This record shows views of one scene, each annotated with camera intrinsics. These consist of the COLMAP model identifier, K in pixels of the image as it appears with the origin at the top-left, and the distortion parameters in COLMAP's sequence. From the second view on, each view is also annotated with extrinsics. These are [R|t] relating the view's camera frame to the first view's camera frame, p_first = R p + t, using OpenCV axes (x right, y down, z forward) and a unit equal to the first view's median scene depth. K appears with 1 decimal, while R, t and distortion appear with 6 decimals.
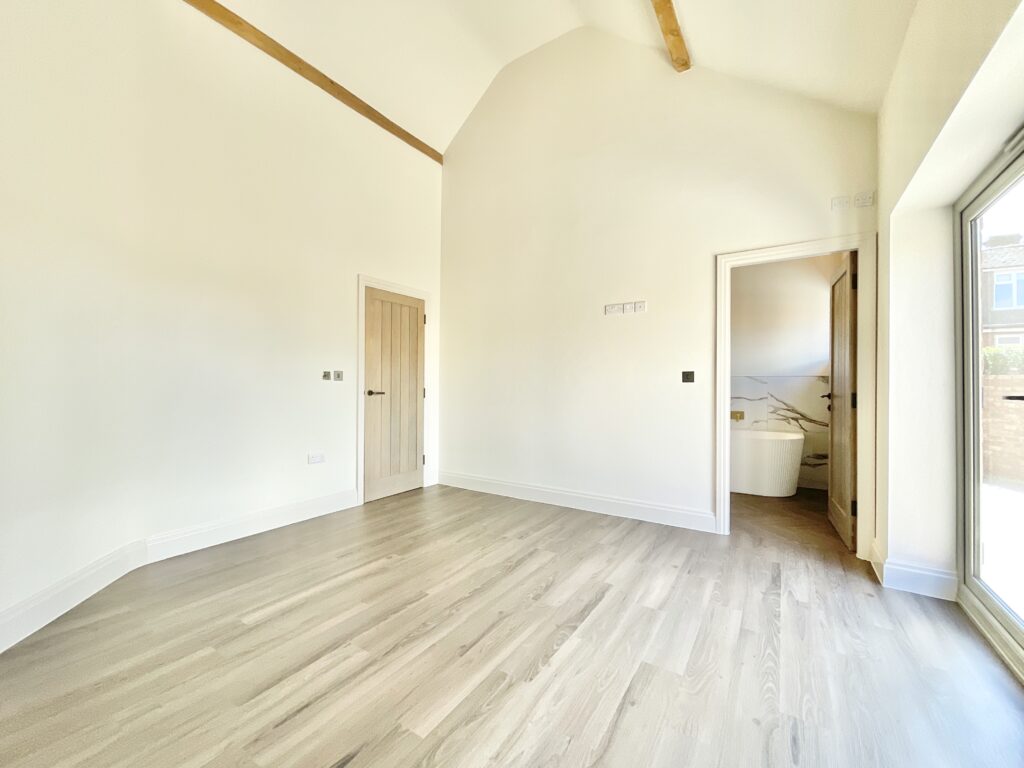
lens RADIAL K [[415.3, 0, 511.4], [0, 415.3, 384.5], [0, 0, 1]] dist [0.000941, 0.000016]
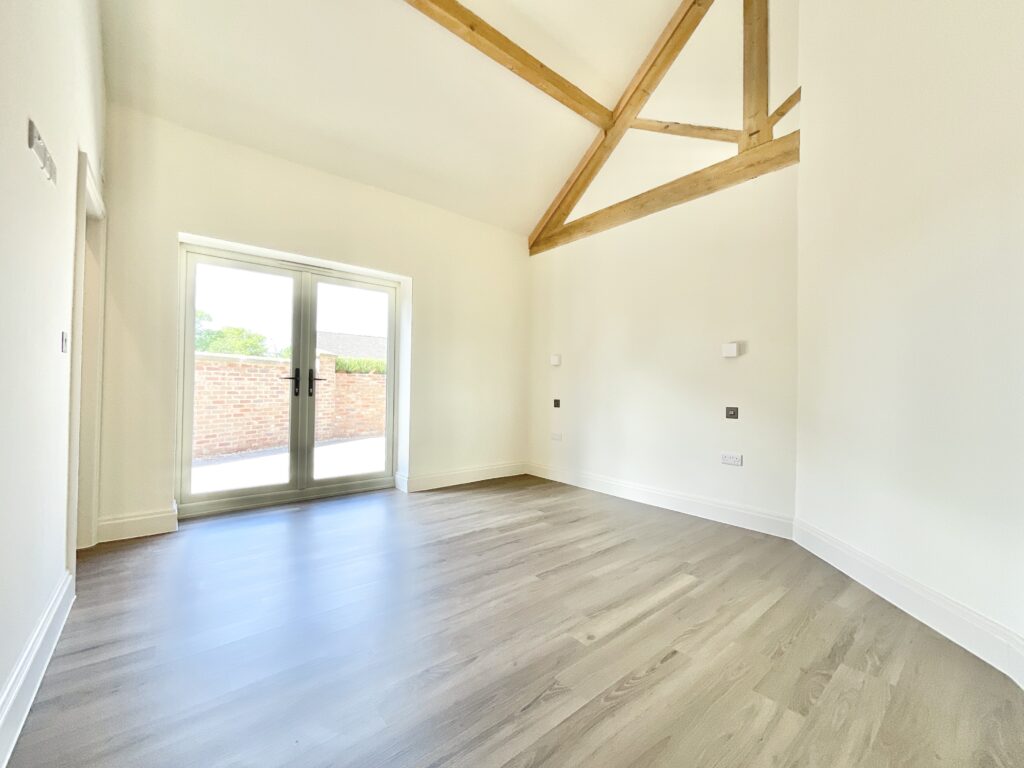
lens RADIAL K [[415.3, 0, 514.0], [0, 415.3, 383.0], [0, 0, 1]] dist [0.000941, 0.000016]
pose [[-0.957422, -0.012620, 0.288416, -0.480228], [-0.016959, 0.999777, -0.012548, 0.053415], [-0.288194, -0.016905, -0.957423, 2.201203]]
